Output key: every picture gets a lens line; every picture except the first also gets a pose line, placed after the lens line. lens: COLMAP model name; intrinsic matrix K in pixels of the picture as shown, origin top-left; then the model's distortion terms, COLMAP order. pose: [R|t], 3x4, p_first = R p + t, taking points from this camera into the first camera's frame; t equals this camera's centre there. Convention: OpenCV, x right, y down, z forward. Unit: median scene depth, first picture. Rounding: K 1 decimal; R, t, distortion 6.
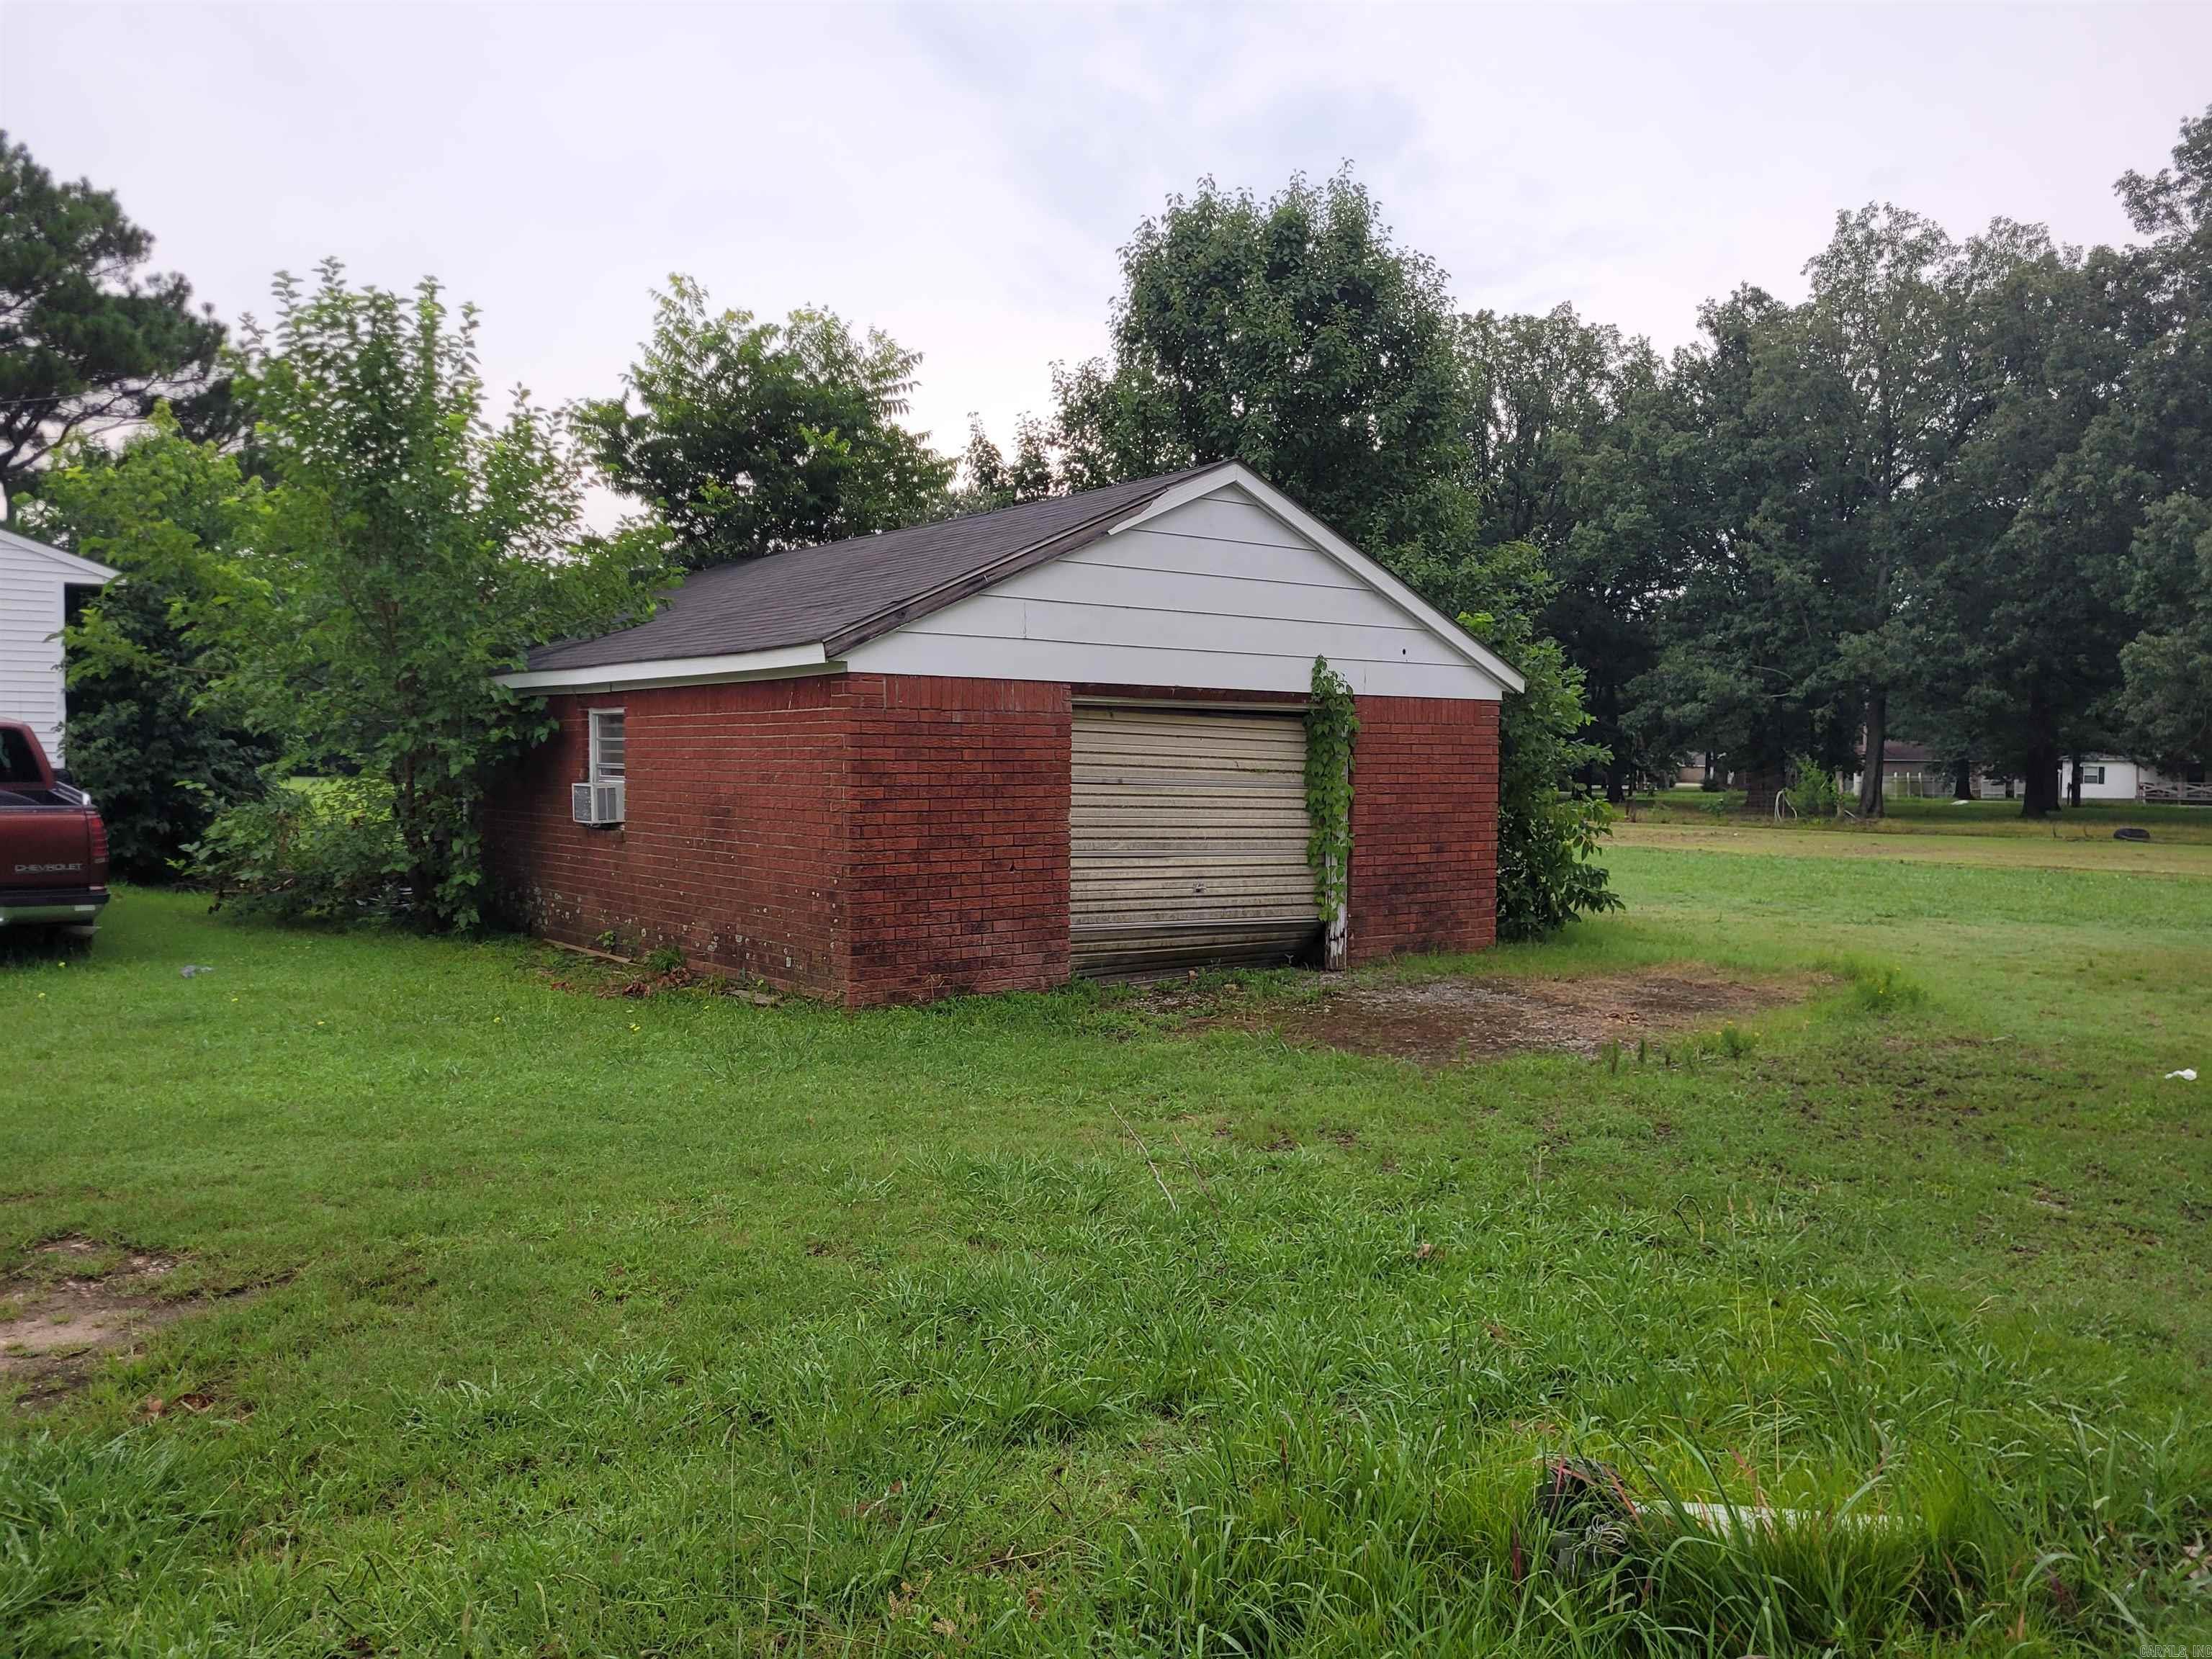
lens RADIAL K [[1673.1, 0, 1106.0], [0, 1673.1, 829.5], [0, 0, 1]] dist [0.007439, -0.001963]
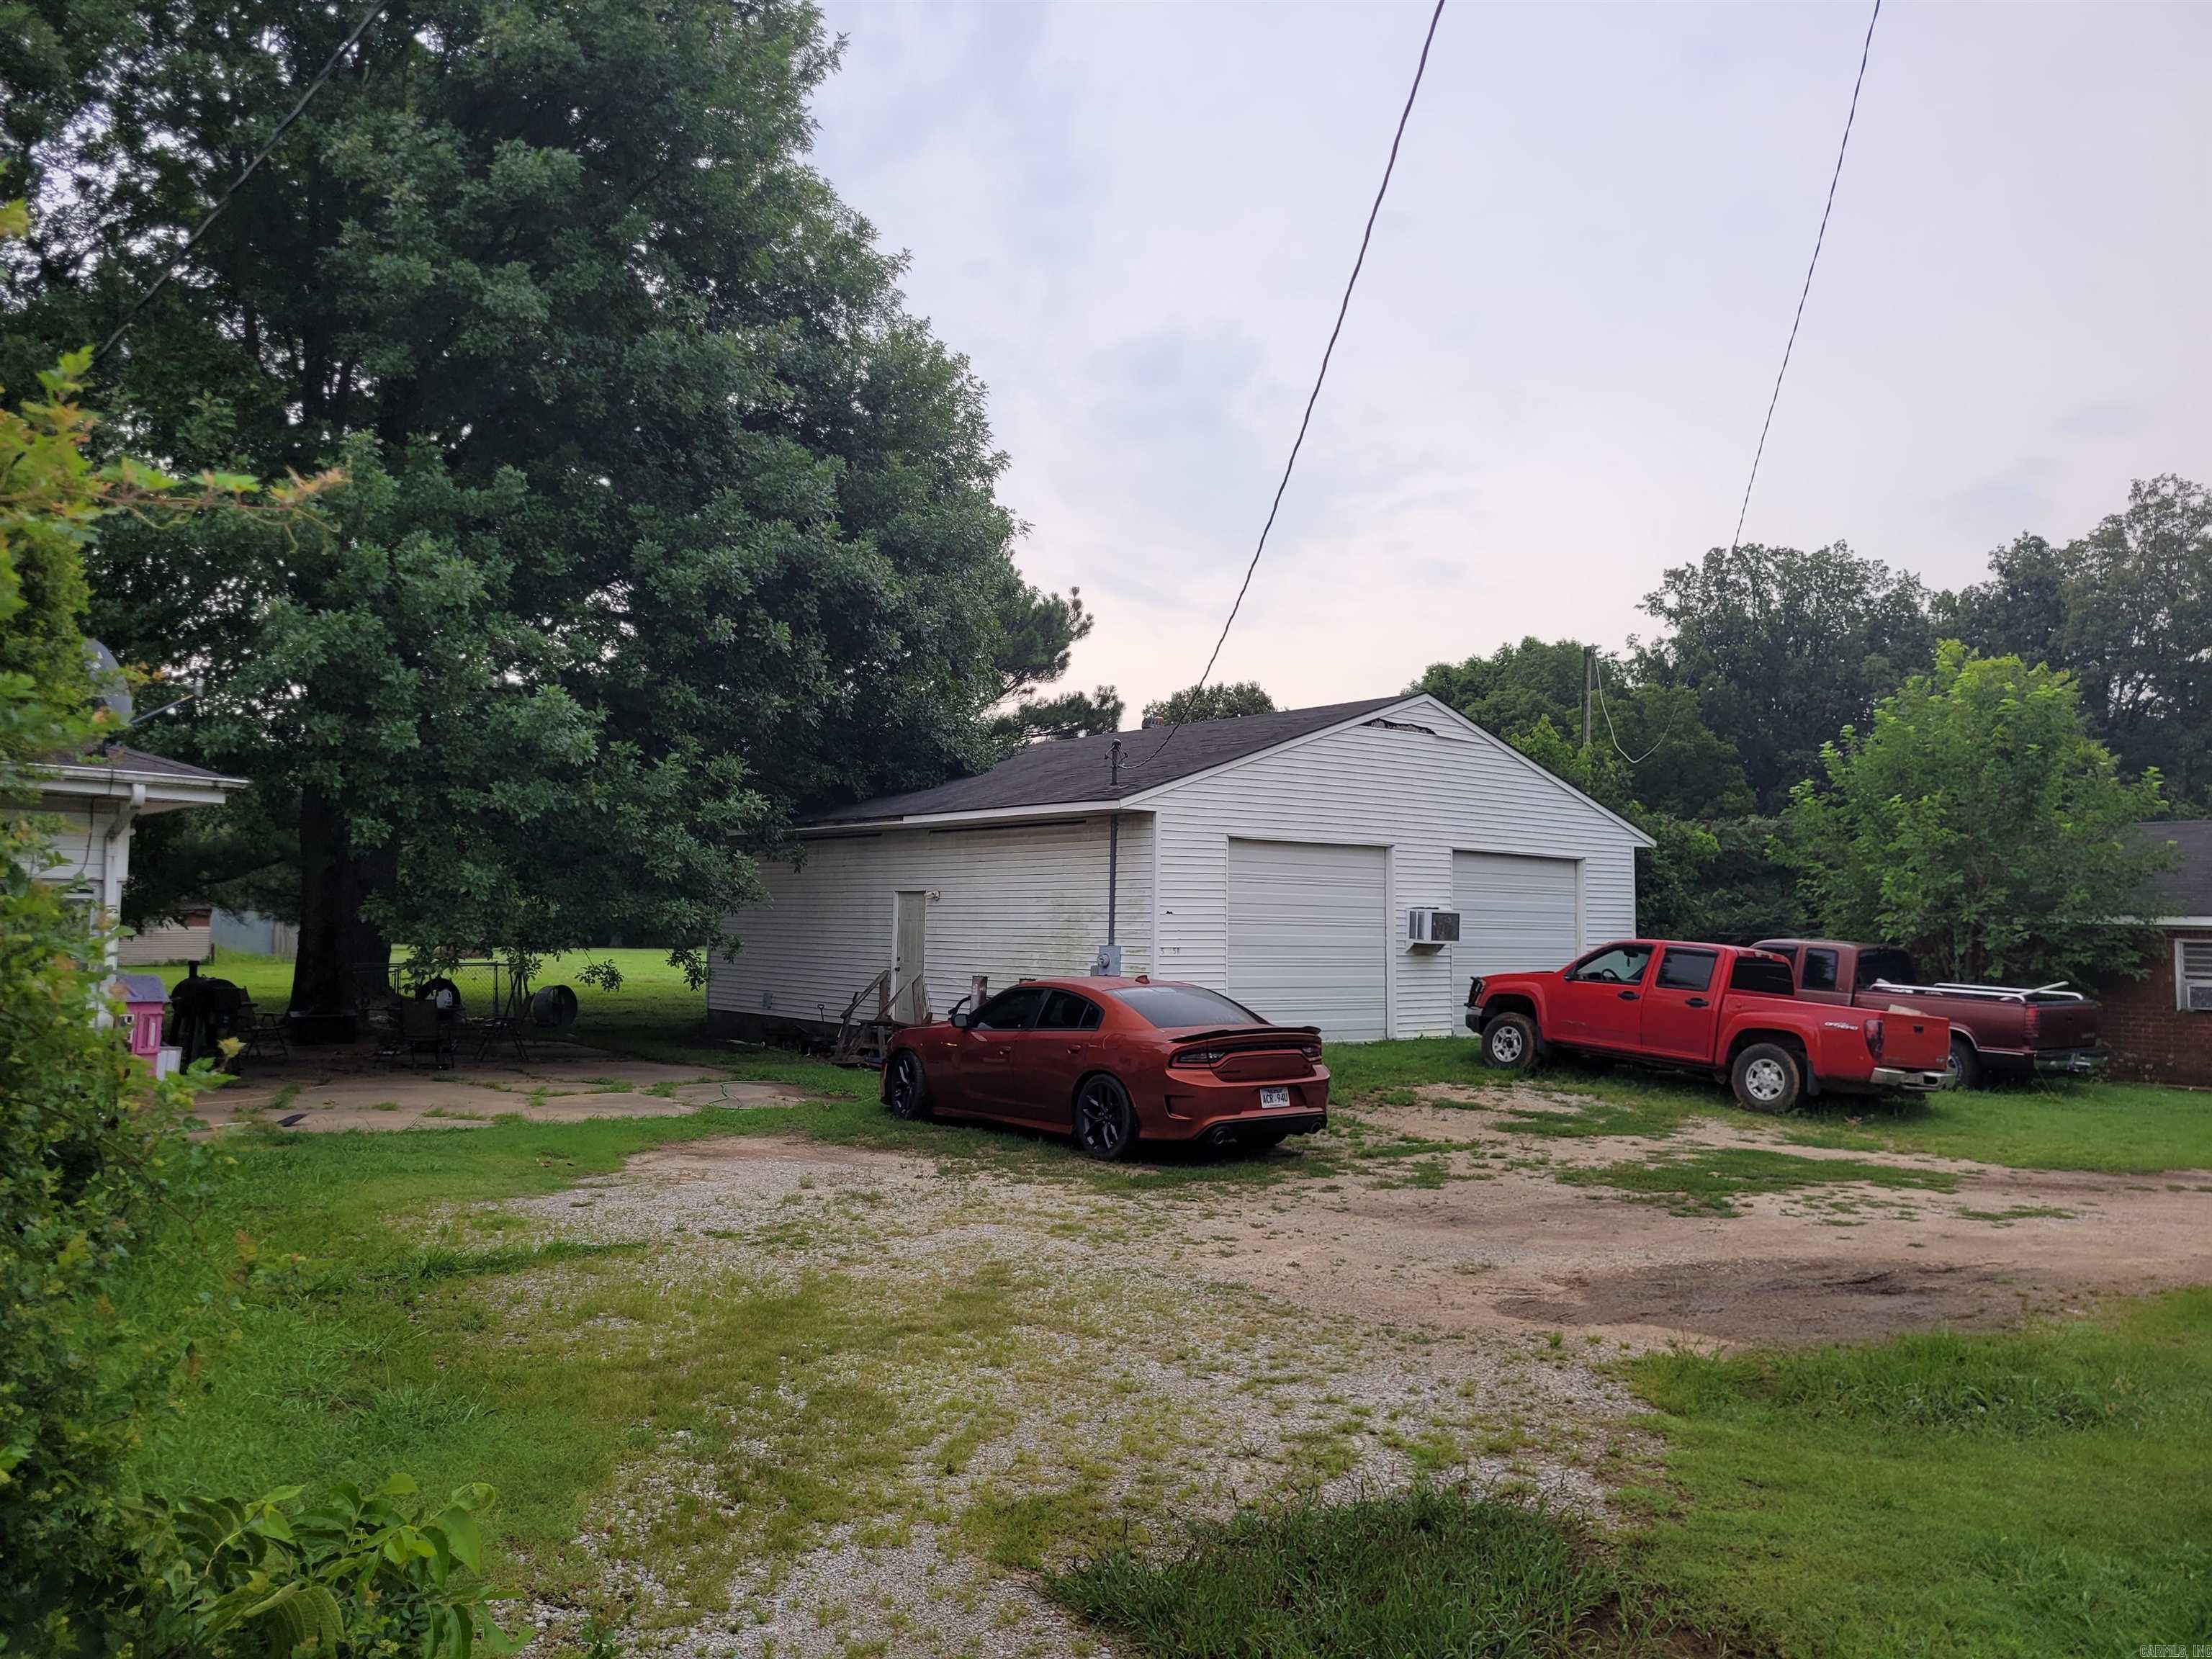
lens RADIAL K [[1673.1, 0, 1106.0], [0, 1673.1, 829.5], [0, 0, 1]] dist [0.007439, -0.001963]
pose [[0.999601, 0.002724, 0.028109, -0.577385], [0.000030, 0.995233, -0.097524, -0.007371], [-0.028241, 0.097486, 0.994836, -0.257214]]
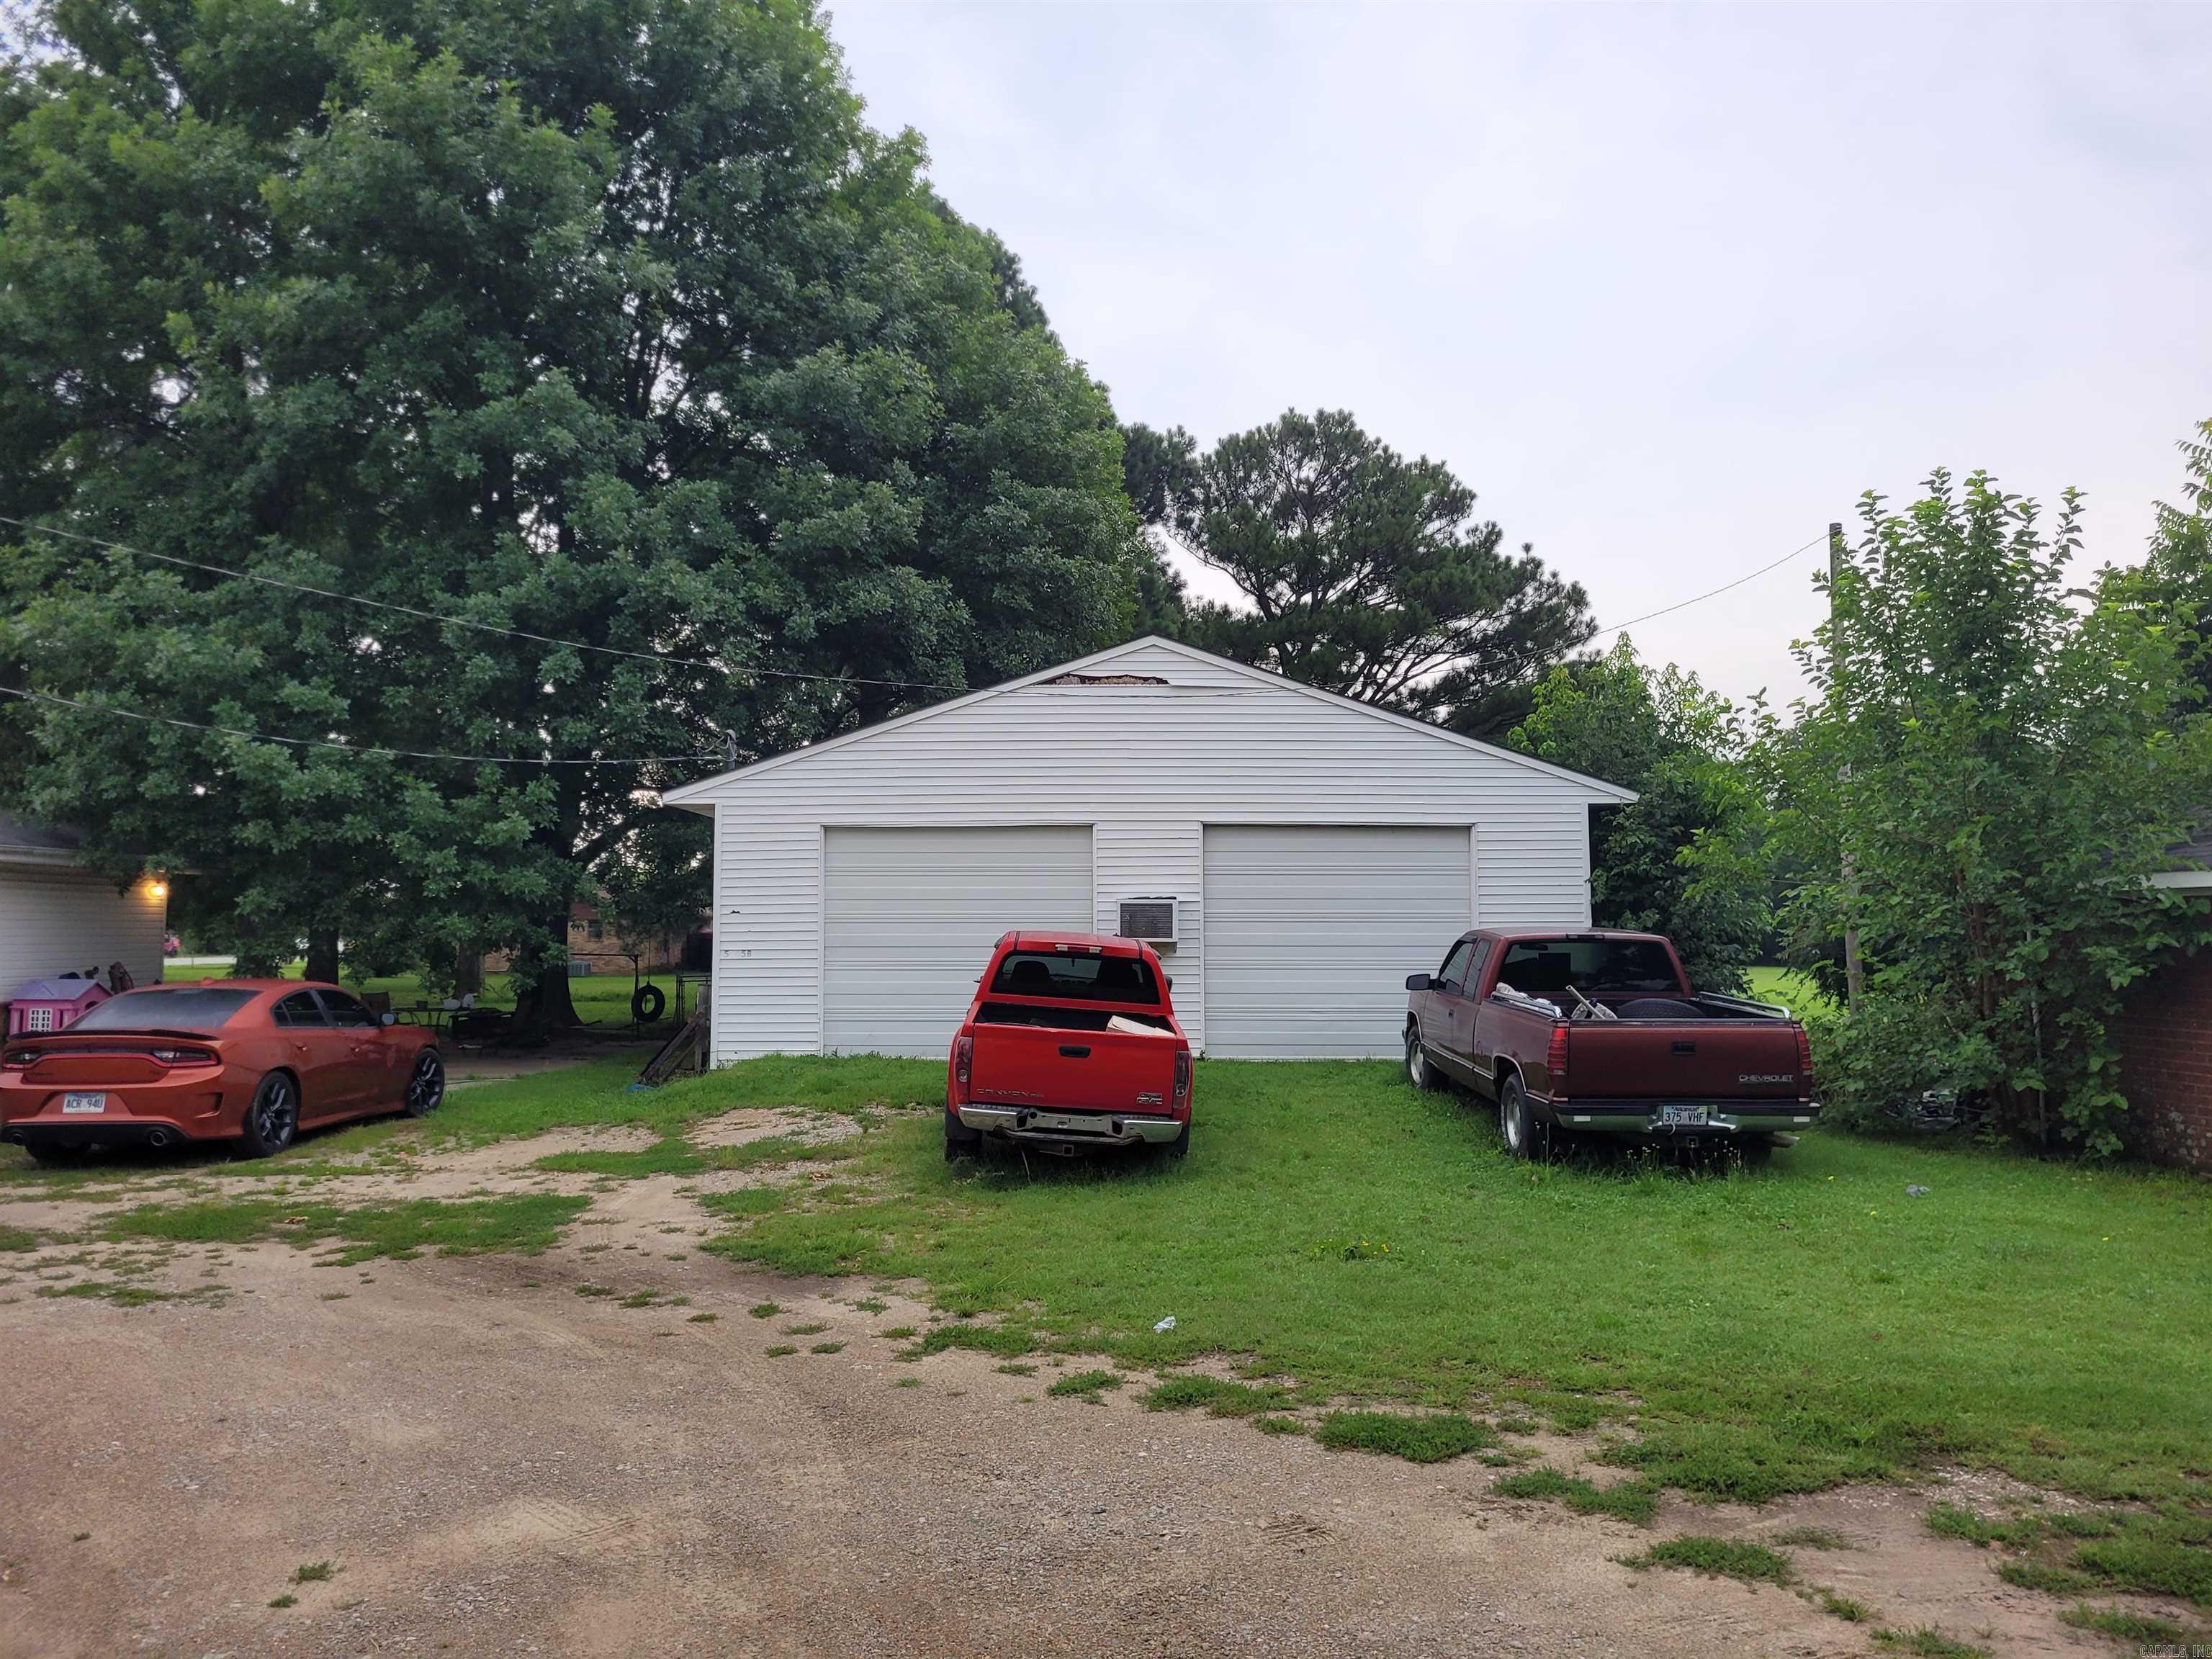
lens RADIAL K [[1672.0, 0, 1106.0], [0, 1672.0, 829.5], [0, 0, 1]] dist [0.041668, -0.000069]
pose [[0.804399, -0.055124, -0.591527, -0.112953], [-0.009400, 0.994380, -0.105449, -0.005918], [0.594015, 0.090383, 0.799360, -0.035360]]
